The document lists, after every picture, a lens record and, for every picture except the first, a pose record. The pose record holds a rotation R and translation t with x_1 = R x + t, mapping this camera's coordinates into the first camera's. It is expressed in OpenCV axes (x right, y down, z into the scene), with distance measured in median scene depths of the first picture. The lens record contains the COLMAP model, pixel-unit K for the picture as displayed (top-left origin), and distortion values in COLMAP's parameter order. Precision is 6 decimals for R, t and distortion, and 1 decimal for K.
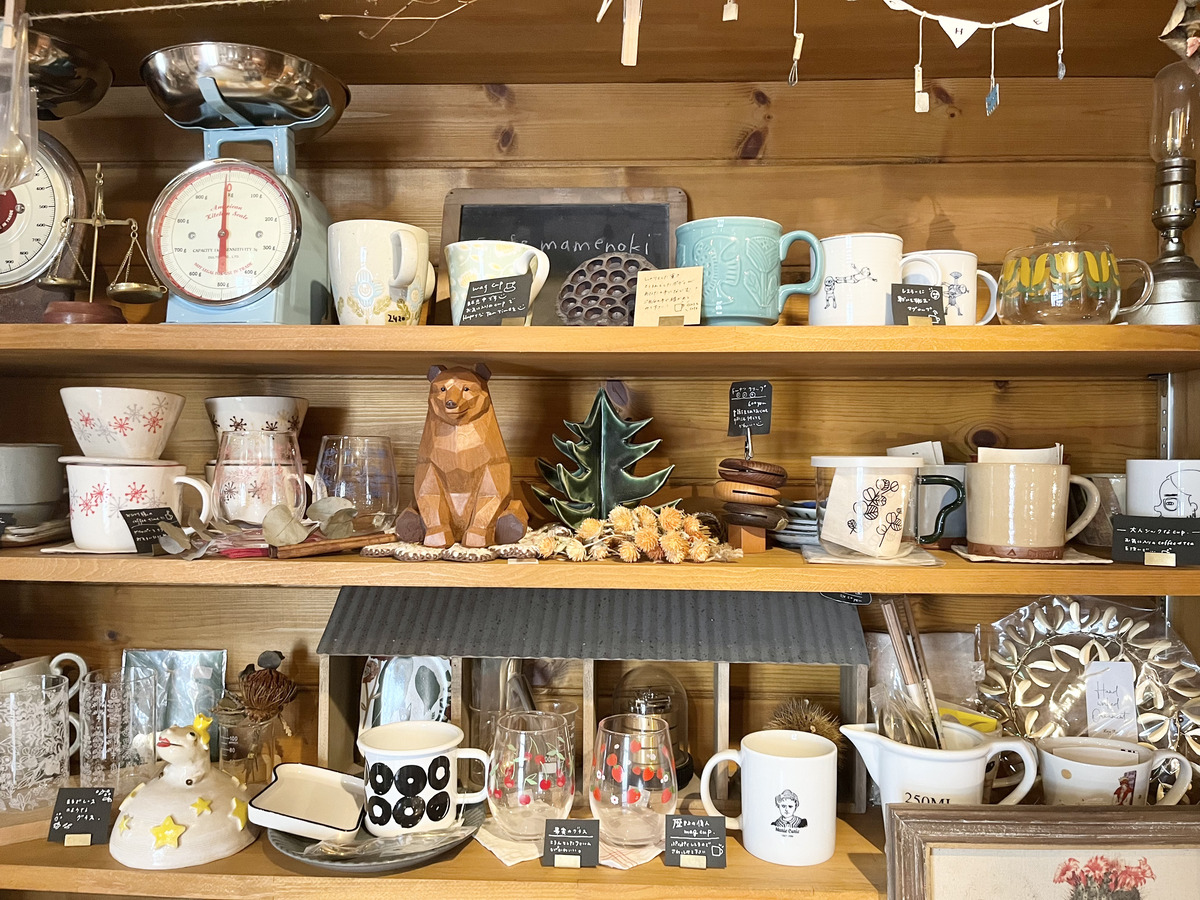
lens RADIAL K [[913.0, 0, 605.3], [0, 913.0, 455.2], [0, 0, 1]] dist [0.058712, -0.079274]
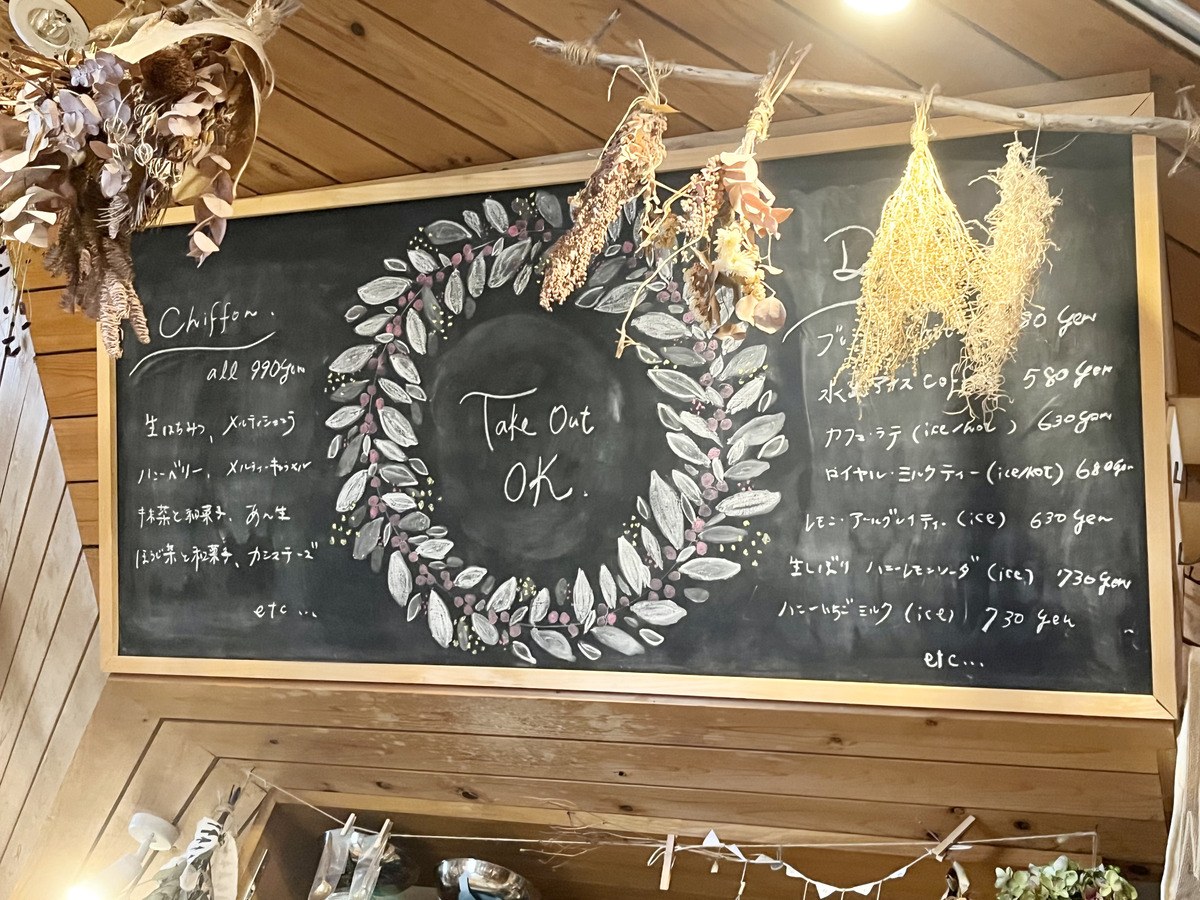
lens RADIAL K [[1495.3, 0, 603.0], [0, 1495.3, 449.8], [0, 0, 1]] dist [0.035165, 0.000000]
pose [[0.931699, 0.005194, -0.363195, 0.845231], [-0.253017, 0.726694, -0.638669, 0.756607], [0.260615, 0.686942, 0.678374, -1.432090]]
